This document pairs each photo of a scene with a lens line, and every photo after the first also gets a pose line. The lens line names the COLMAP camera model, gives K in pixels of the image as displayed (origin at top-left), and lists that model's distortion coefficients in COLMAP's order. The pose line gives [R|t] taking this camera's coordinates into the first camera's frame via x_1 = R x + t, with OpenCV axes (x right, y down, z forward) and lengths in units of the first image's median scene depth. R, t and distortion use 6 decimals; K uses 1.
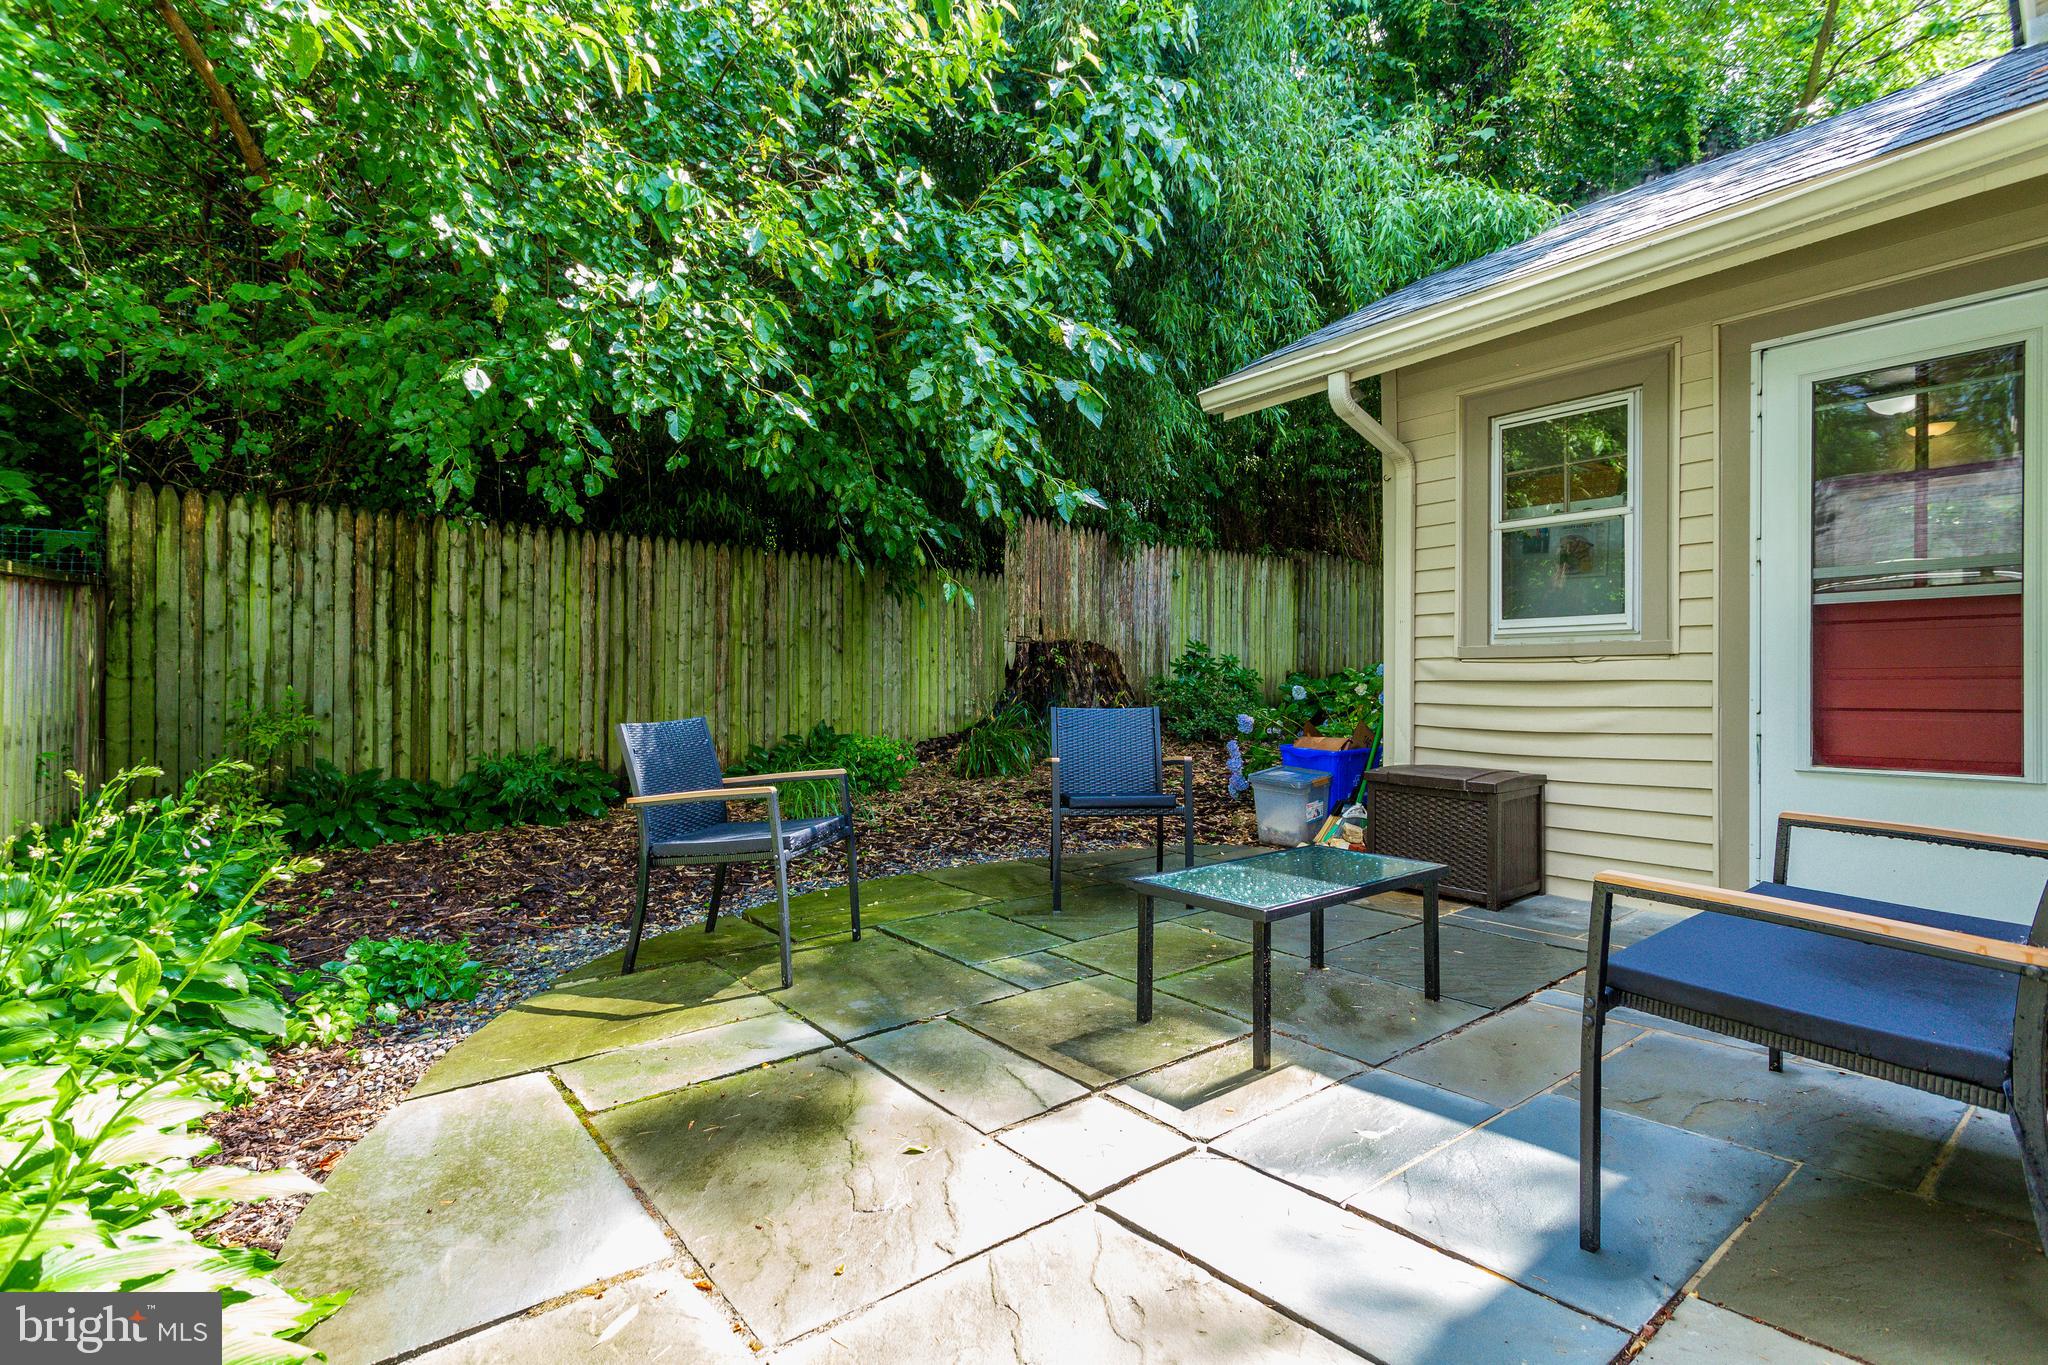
lens RADIAL K [[997.7, 0, 1029.3], [0, 997.7, 677.1], [0, 0, 1]] dist [0.010375, 0.000093]
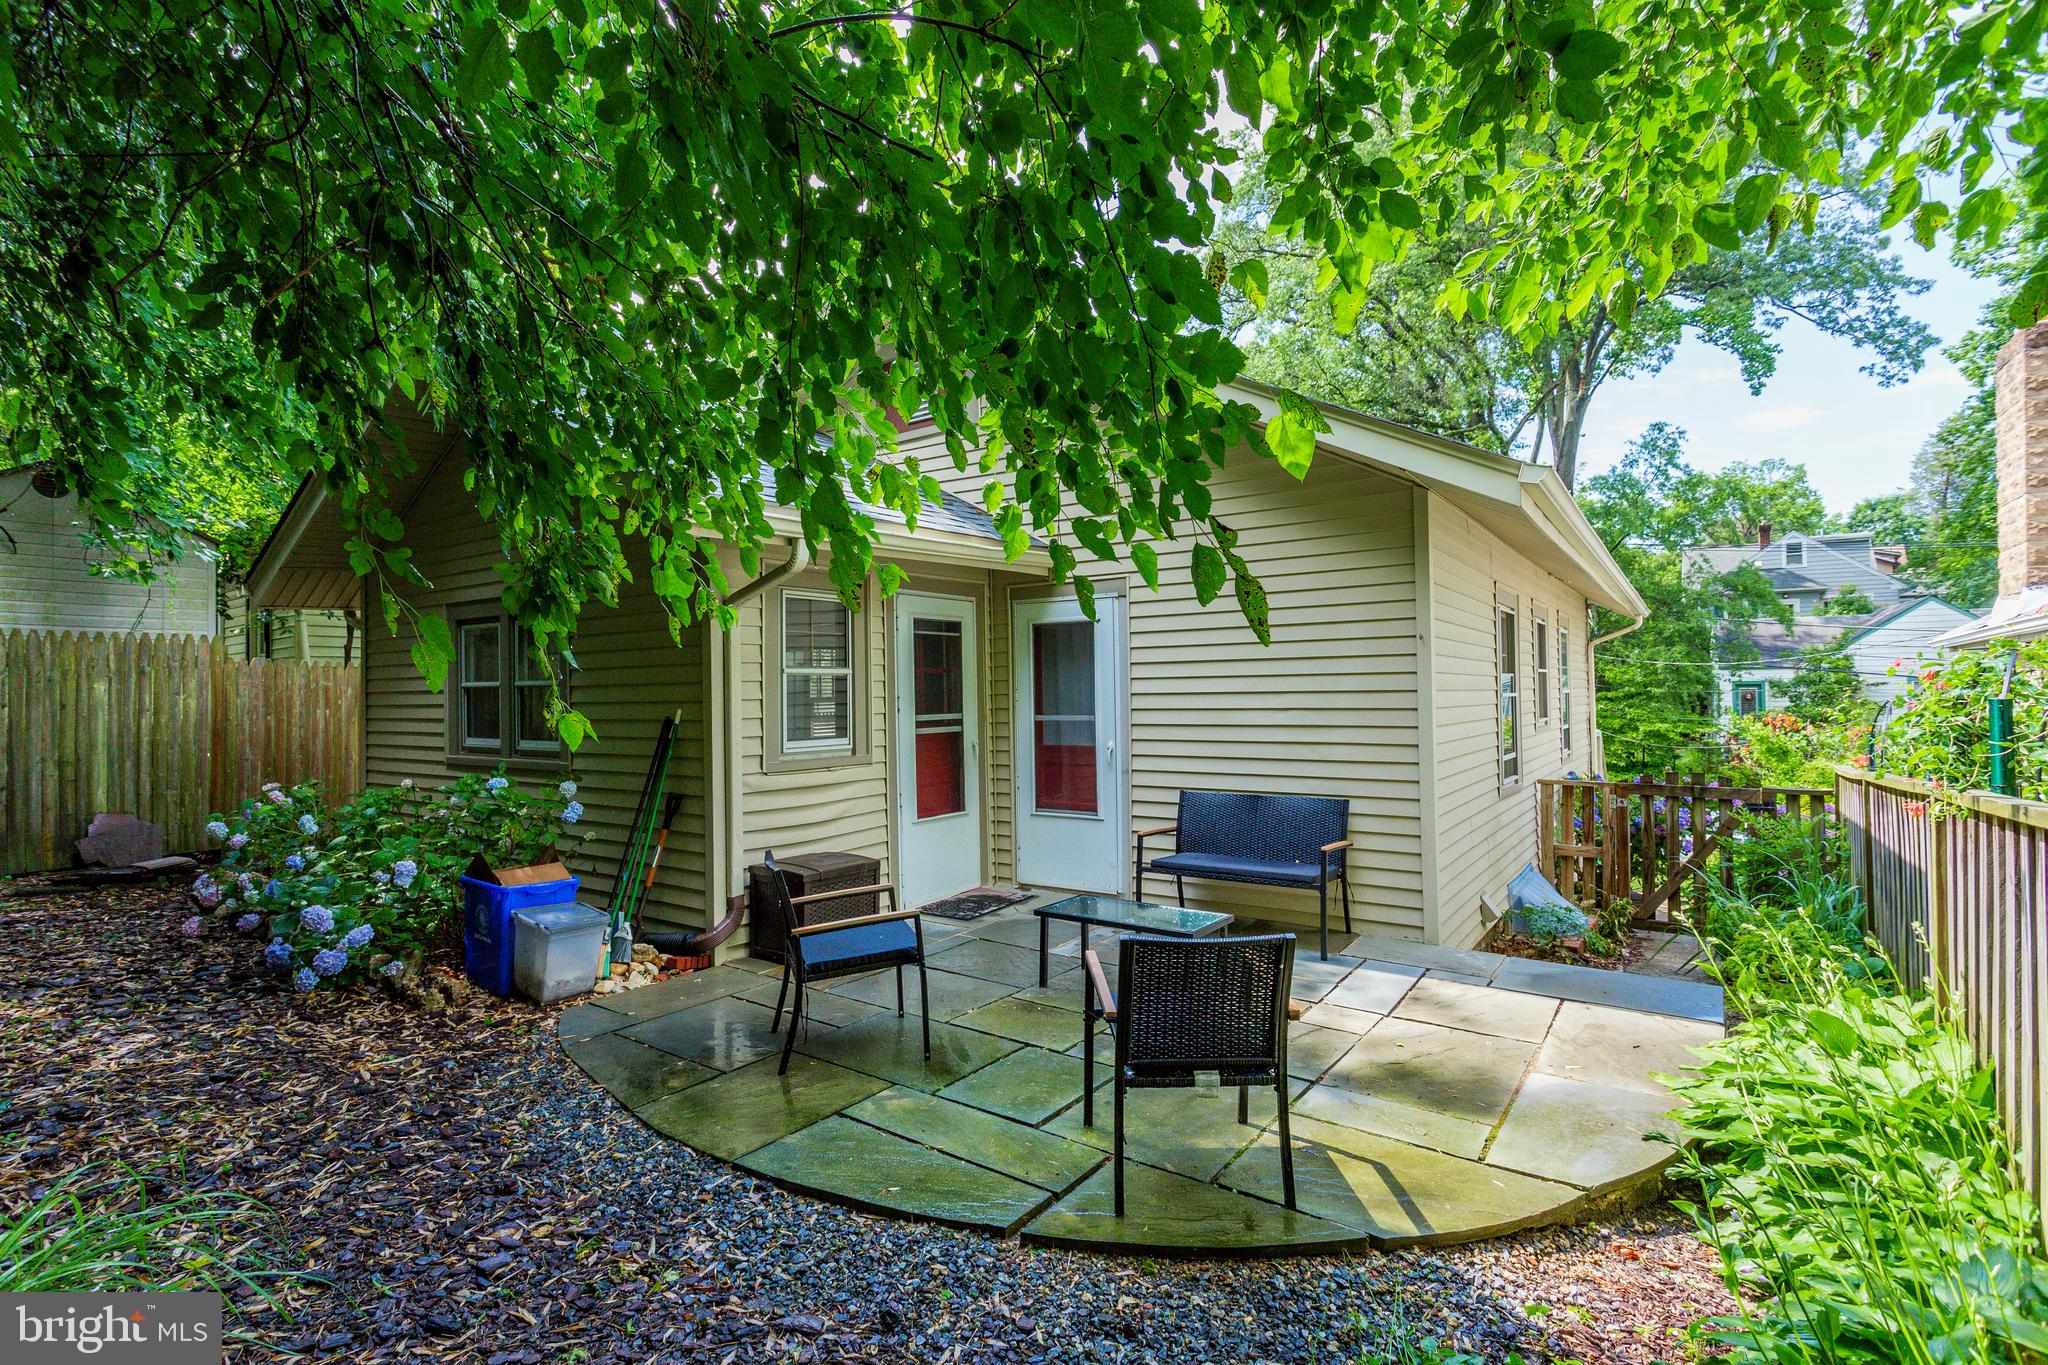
lens RADIAL K [[997.7, 0, 1029.3], [0, 997.7, 677.1], [0, 0, 1]] dist [0.010375, 0.000093]
pose [[-0.279059, 0.012032, 0.960199, -1.097513], [0.004283, 0.999927, -0.011285, -0.158531], [-0.960265, 0.000963, -0.279090, 1.328486]]
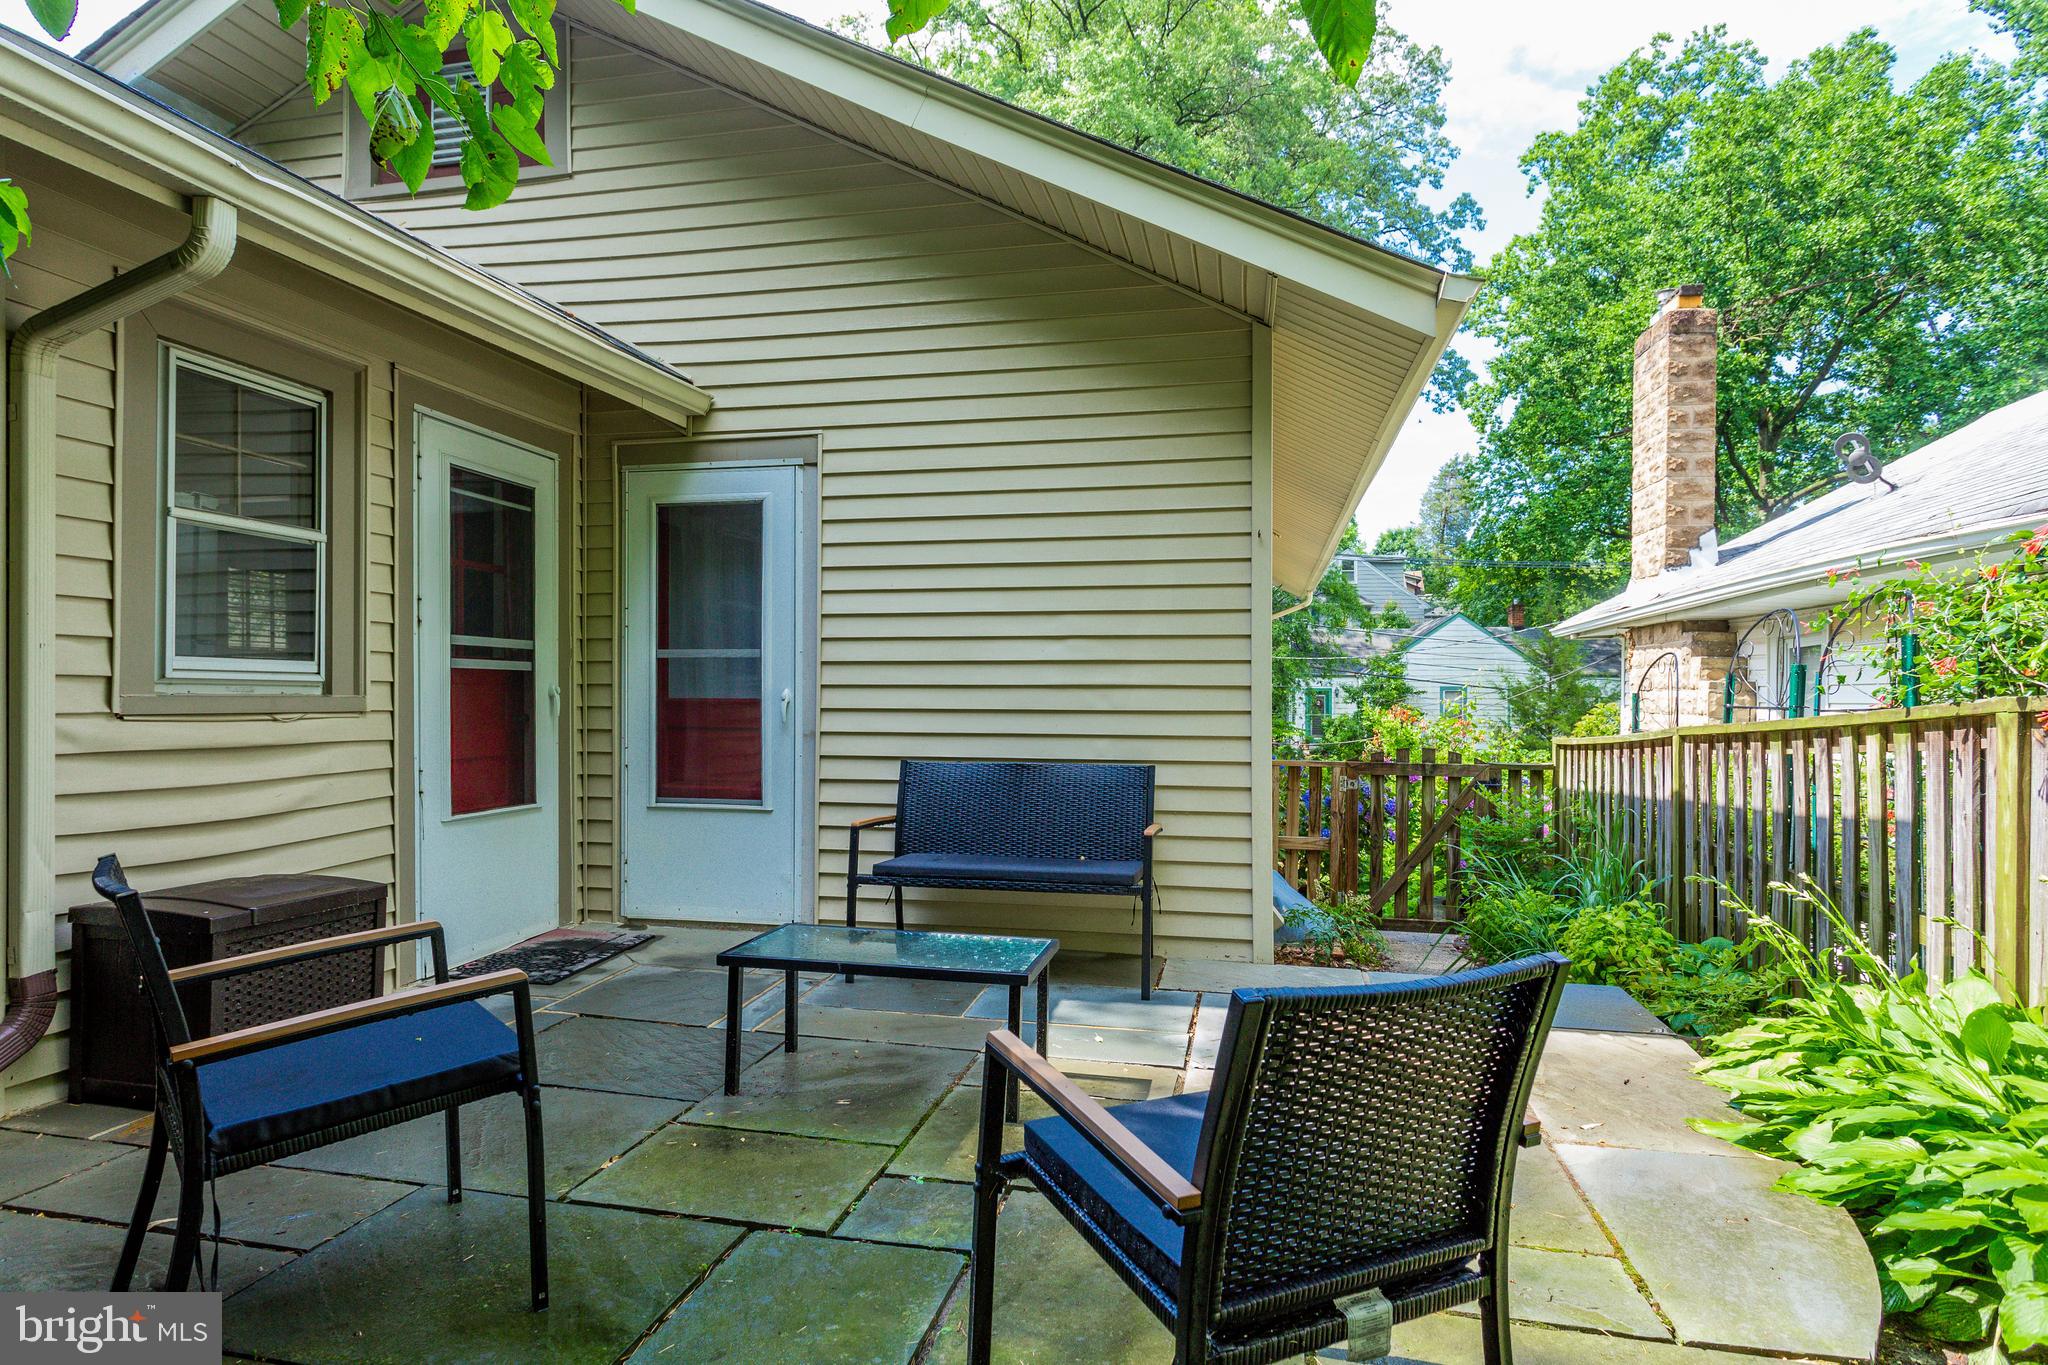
lens RADIAL K [[1128.3, 0, 1032.5], [0, 1128.3, 691.5], [0, 0, 1]] dist [-0.003800, -0.000019]
pose [[-0.635549, -0.002872, 0.772055, -0.563221], [-0.012877, 0.999893, -0.006881, -0.045734], [-0.771953, -0.014316, -0.635518, 1.296734]]
